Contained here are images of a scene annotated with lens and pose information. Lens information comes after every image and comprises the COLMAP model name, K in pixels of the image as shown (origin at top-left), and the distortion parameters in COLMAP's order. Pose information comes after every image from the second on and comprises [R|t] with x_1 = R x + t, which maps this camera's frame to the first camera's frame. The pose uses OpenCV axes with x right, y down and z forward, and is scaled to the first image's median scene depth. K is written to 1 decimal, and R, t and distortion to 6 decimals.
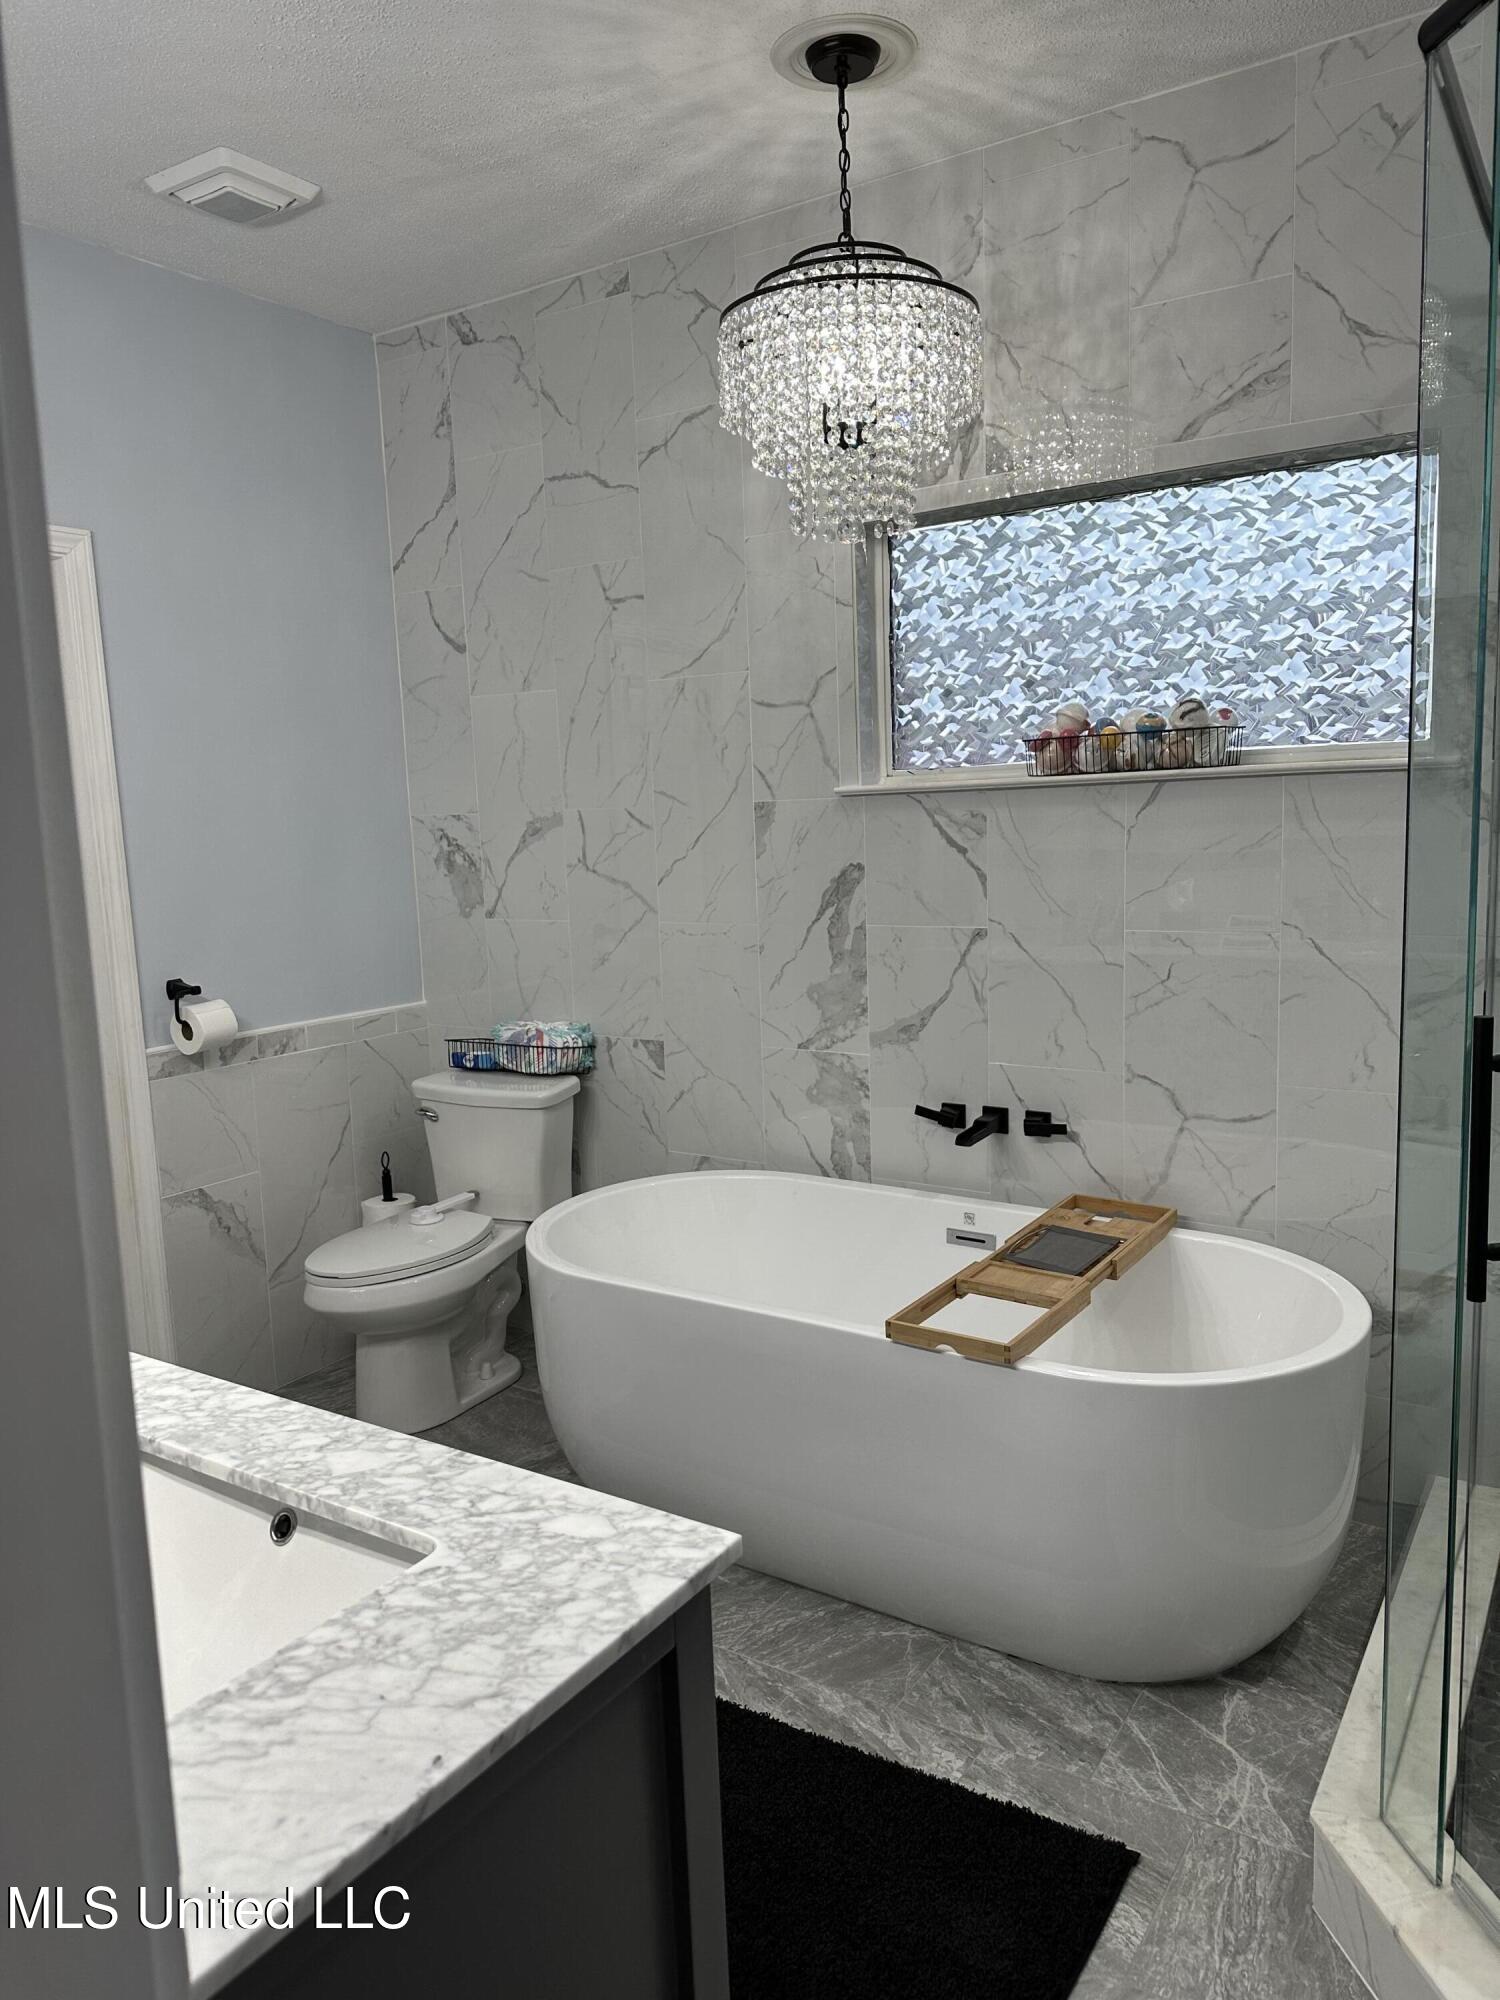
lens RADIAL K [[1407.1, 0, 736.4], [0, 1407.1, 998.8], [0, 0, 1]] dist [-0.004757, -0.011493]
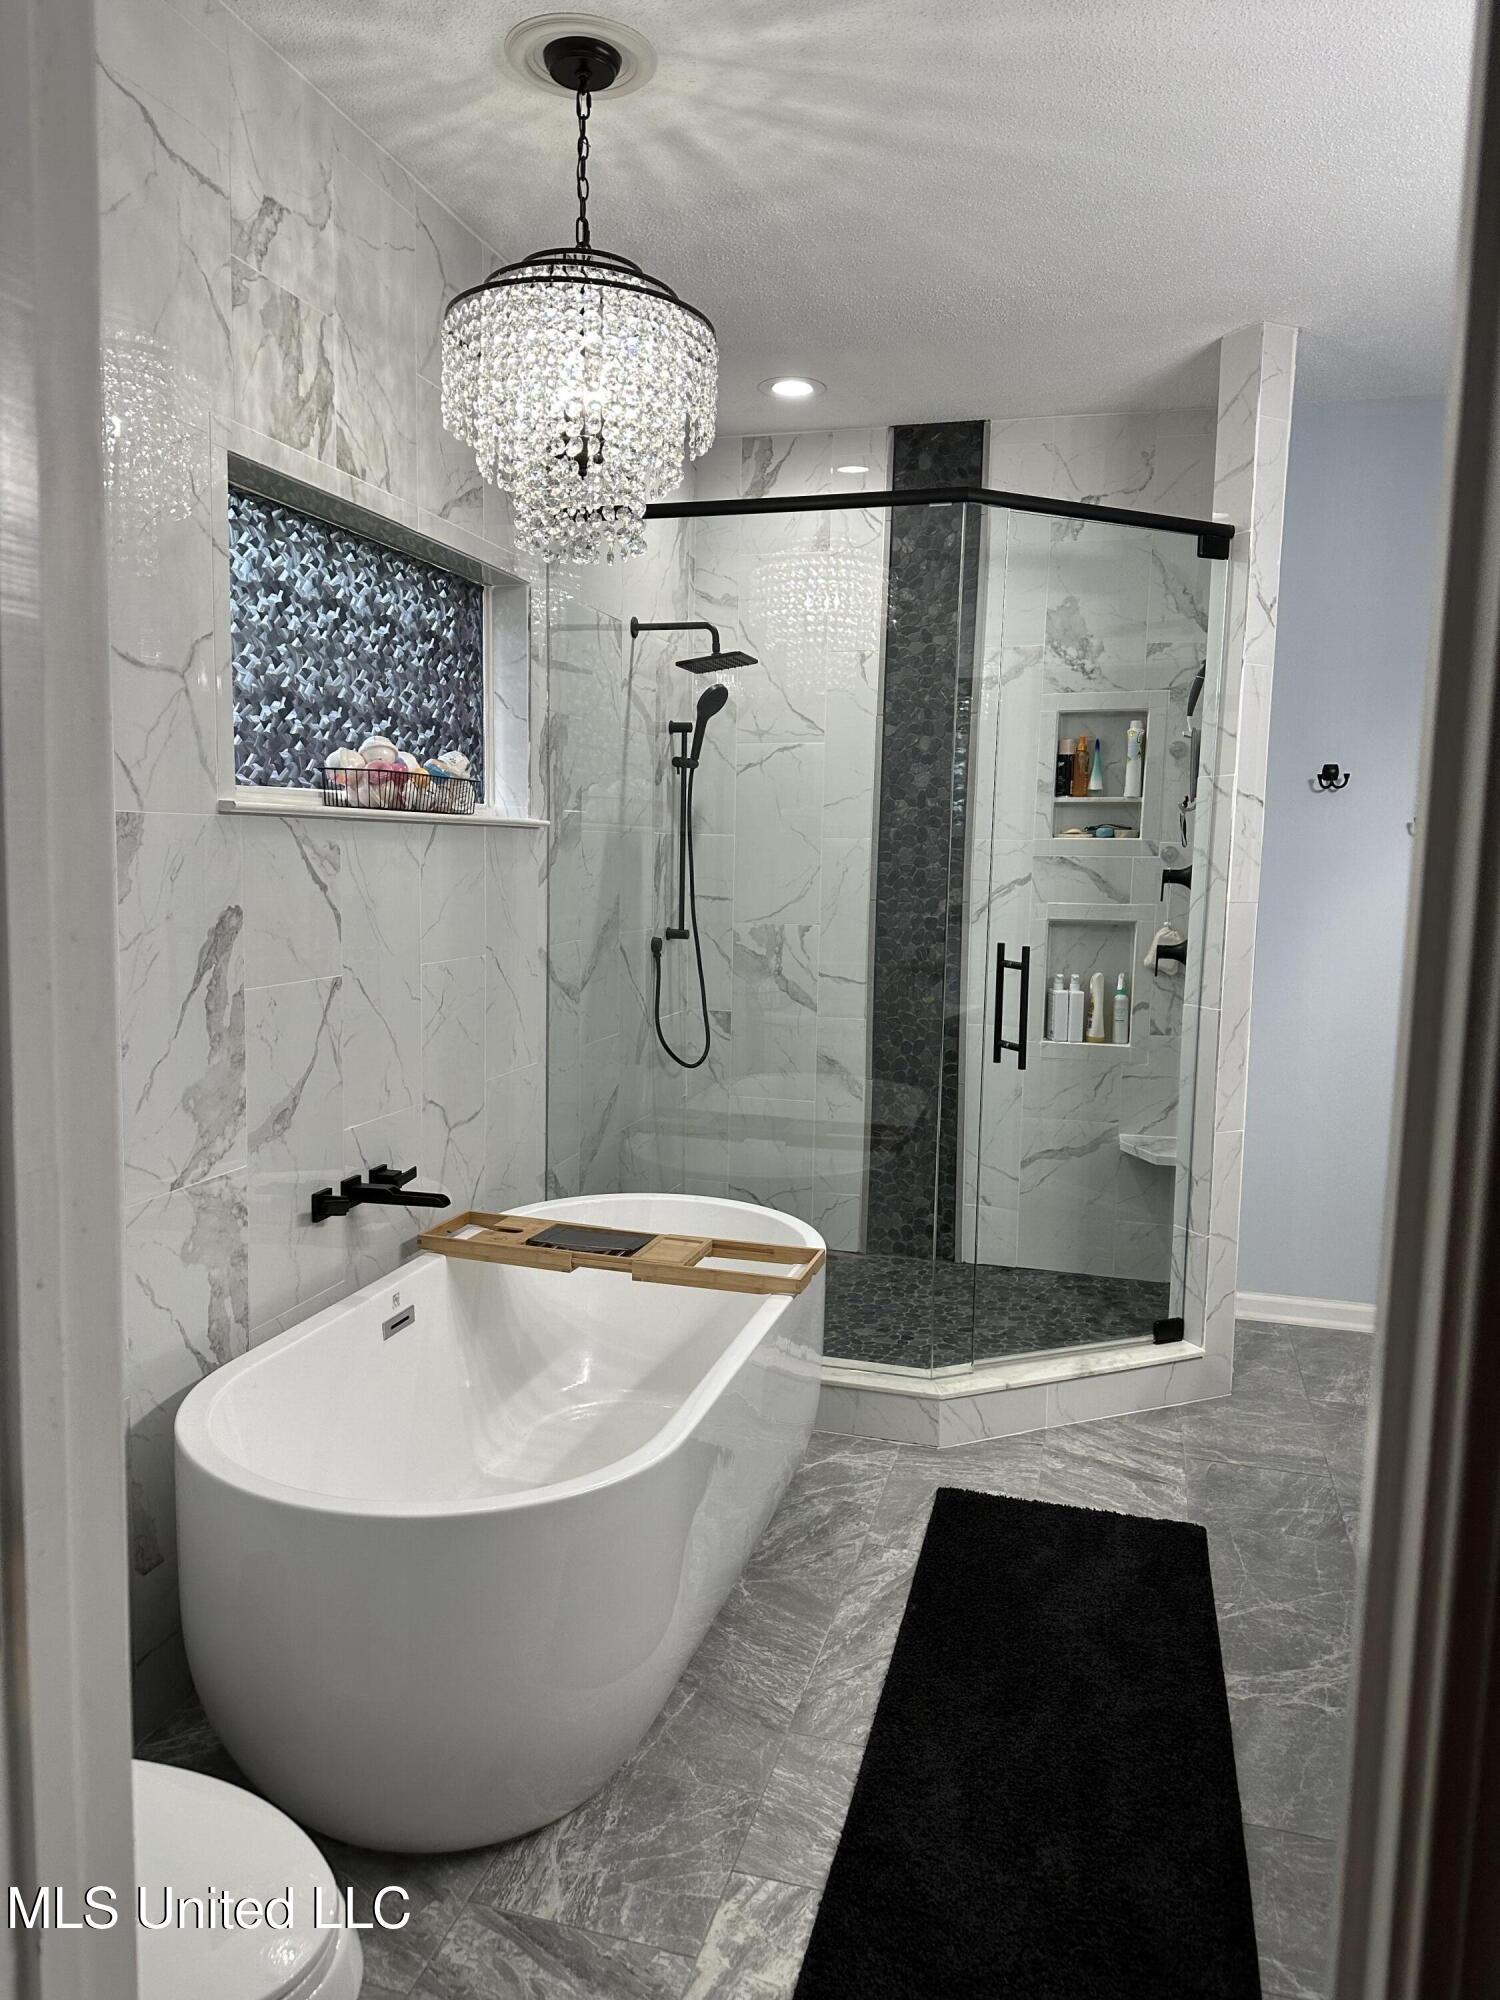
lens RADIAL K [[1407.1, 0, 735.1], [0, 1407.1, 1004.9], [0, 0, 1]] dist [-0.004757, -0.011493]
pose [[-0.323538, -0.063301, 0.944095, -0.720235], [0.135320, 0.984408, 0.112378, -0.096822], [-0.936489, 0.164114, -0.309928, 1.033201]]
